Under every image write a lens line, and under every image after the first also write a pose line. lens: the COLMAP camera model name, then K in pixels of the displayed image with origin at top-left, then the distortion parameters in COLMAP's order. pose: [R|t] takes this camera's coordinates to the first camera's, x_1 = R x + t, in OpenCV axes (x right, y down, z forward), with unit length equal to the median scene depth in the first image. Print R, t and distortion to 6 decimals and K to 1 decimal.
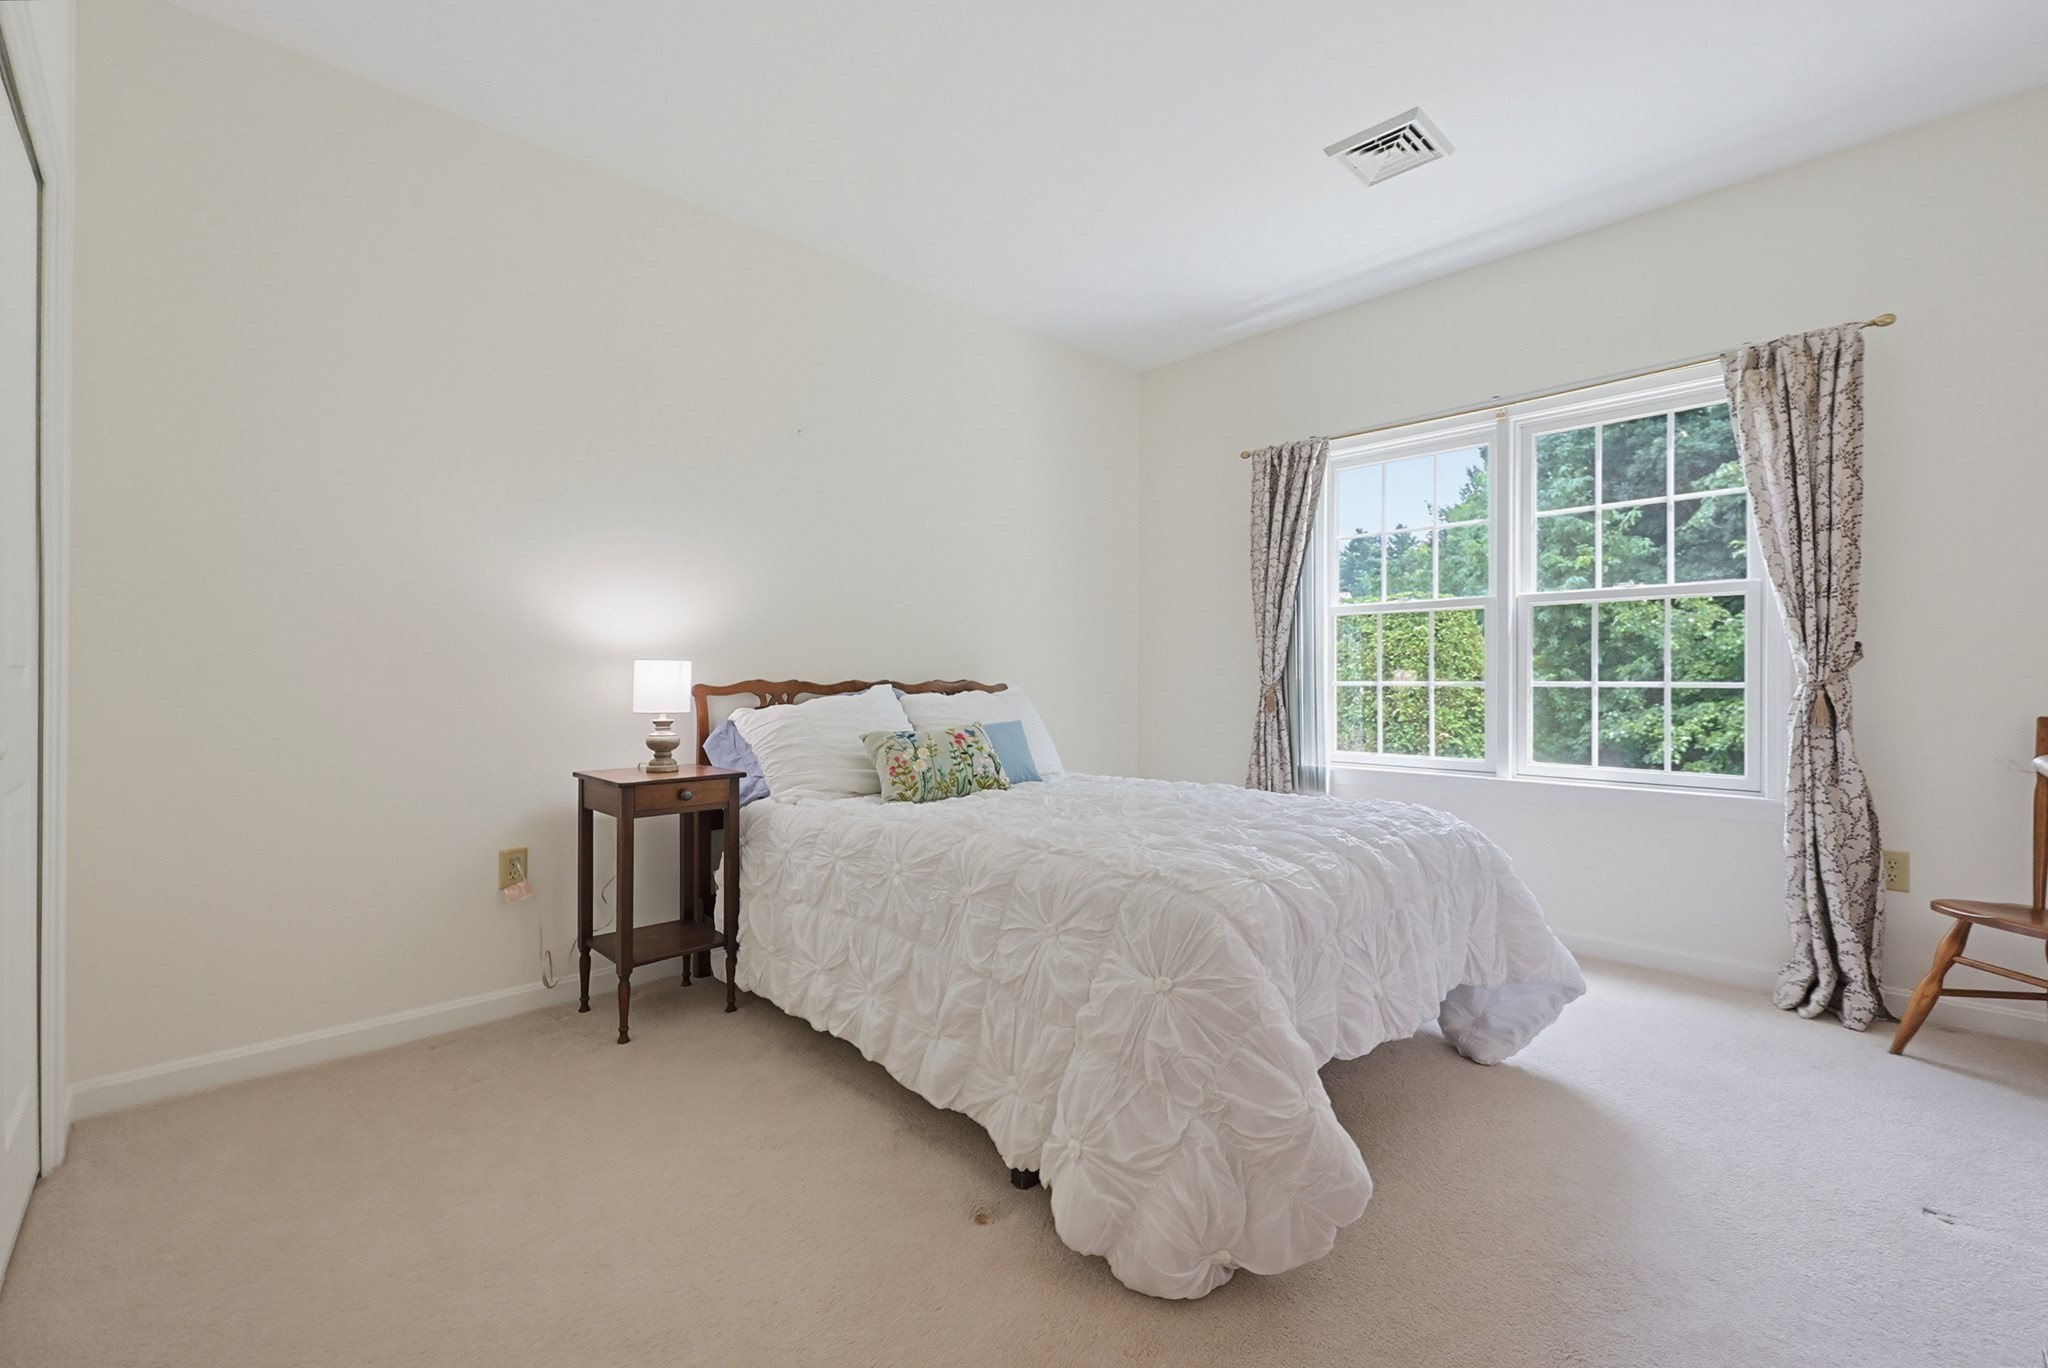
lens RADIAL K [[875.9, 0, 997.8], [0, 875.9, 678.1], [0, 0, 1]] dist [-0.002262, -0.000303]
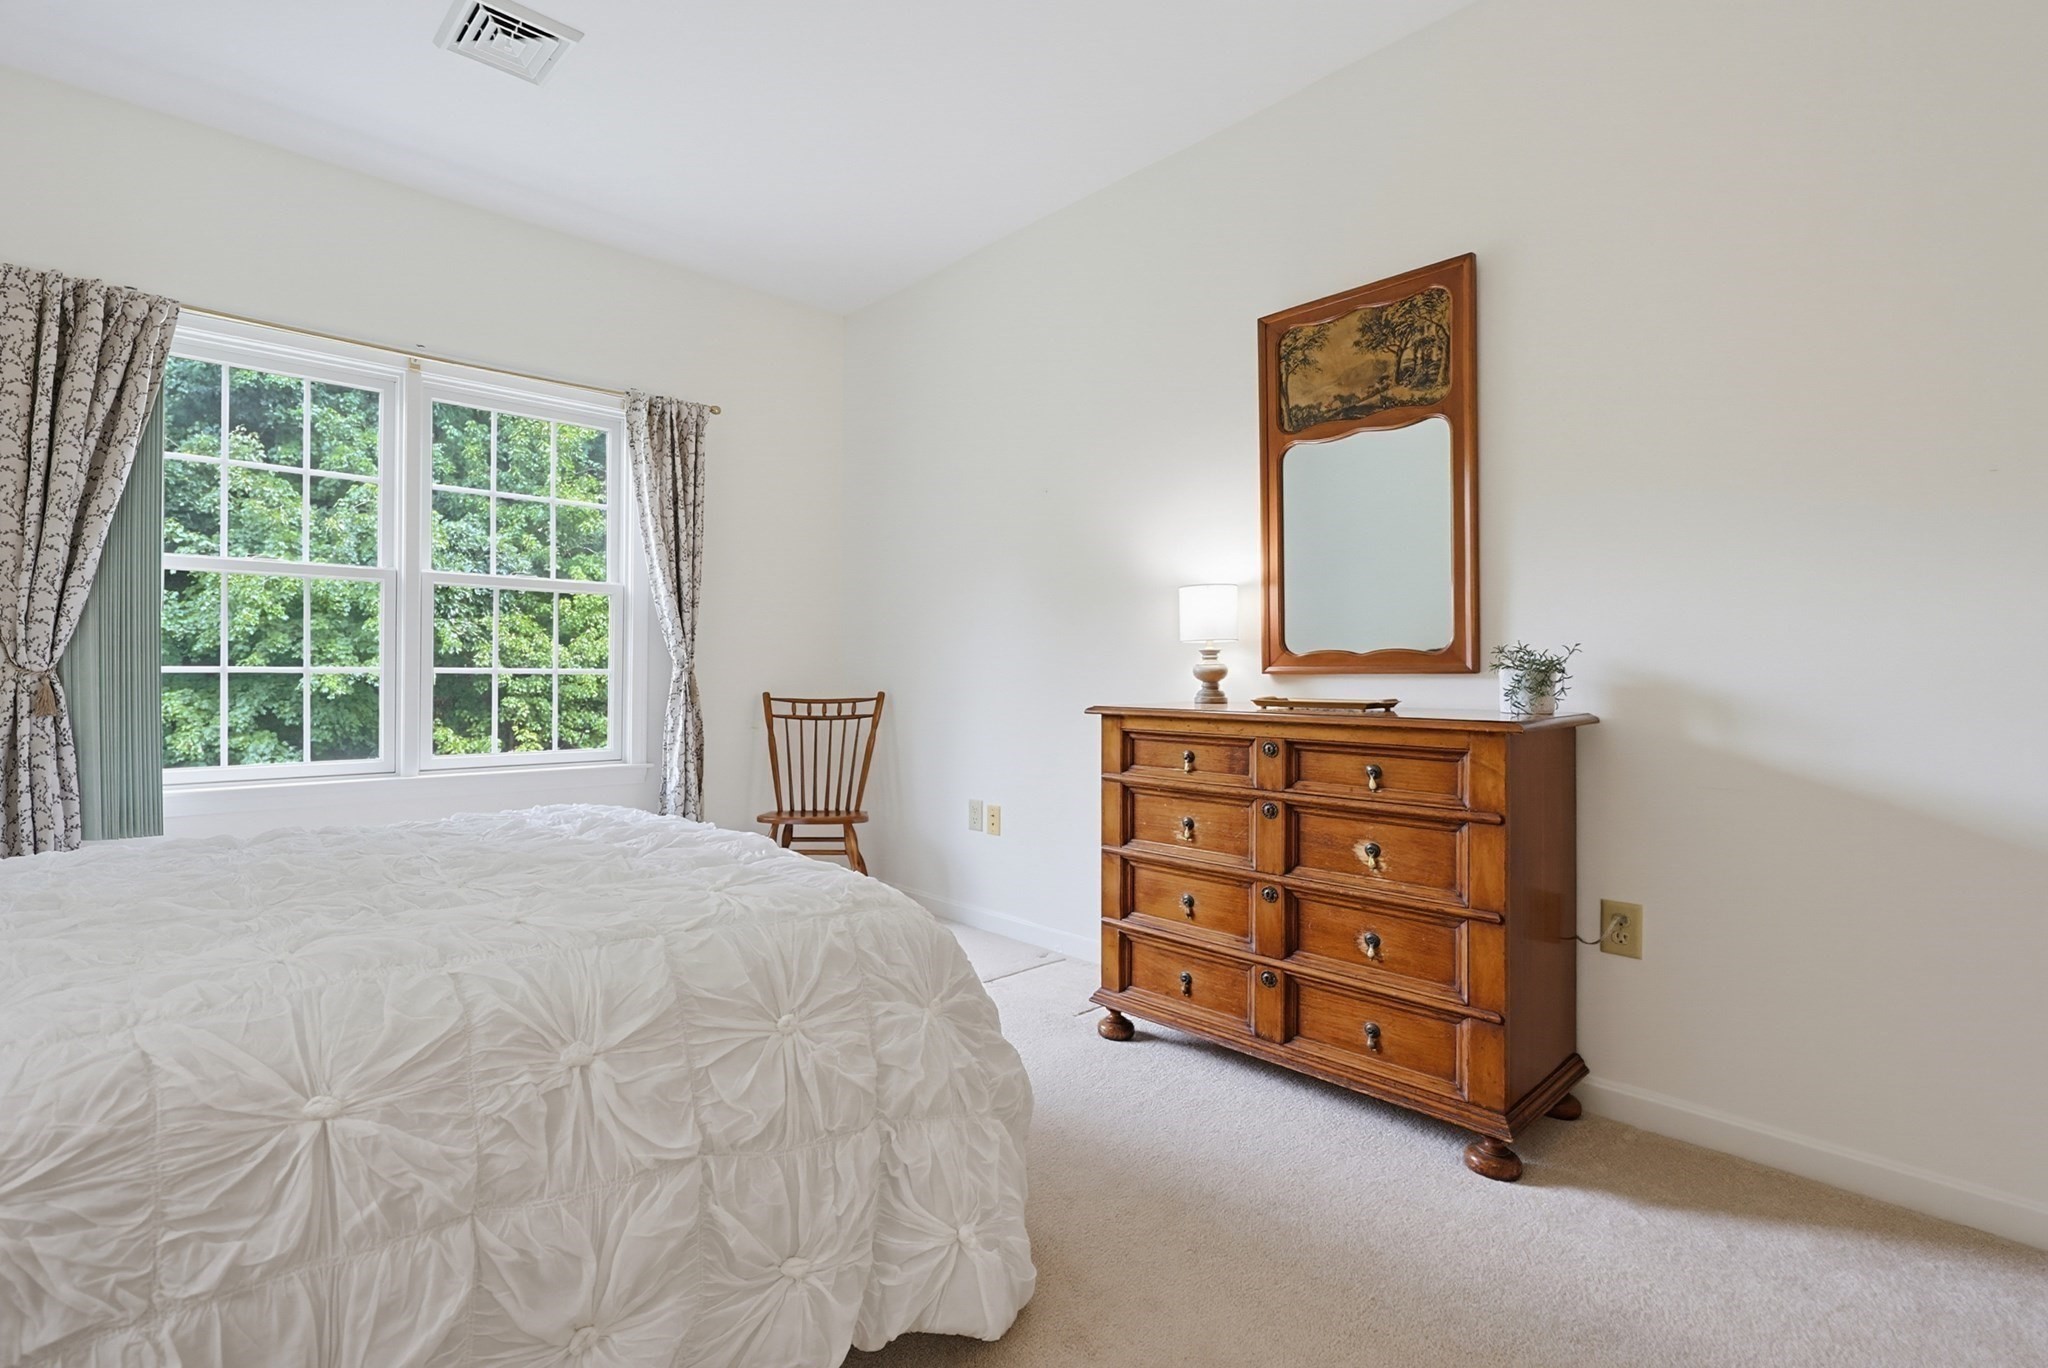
lens RADIAL K [[881.1, 0, 1019.7], [0, 881.1, 663.0], [0, 0, 1]] dist [-0.000600, -0.000127]
pose [[0.048284, 0.010276, 0.998781, -0.500811], [-0.011374, 0.999888, -0.009737, 0.001186], [-0.998769, -0.010890, 0.048395, 0.608498]]
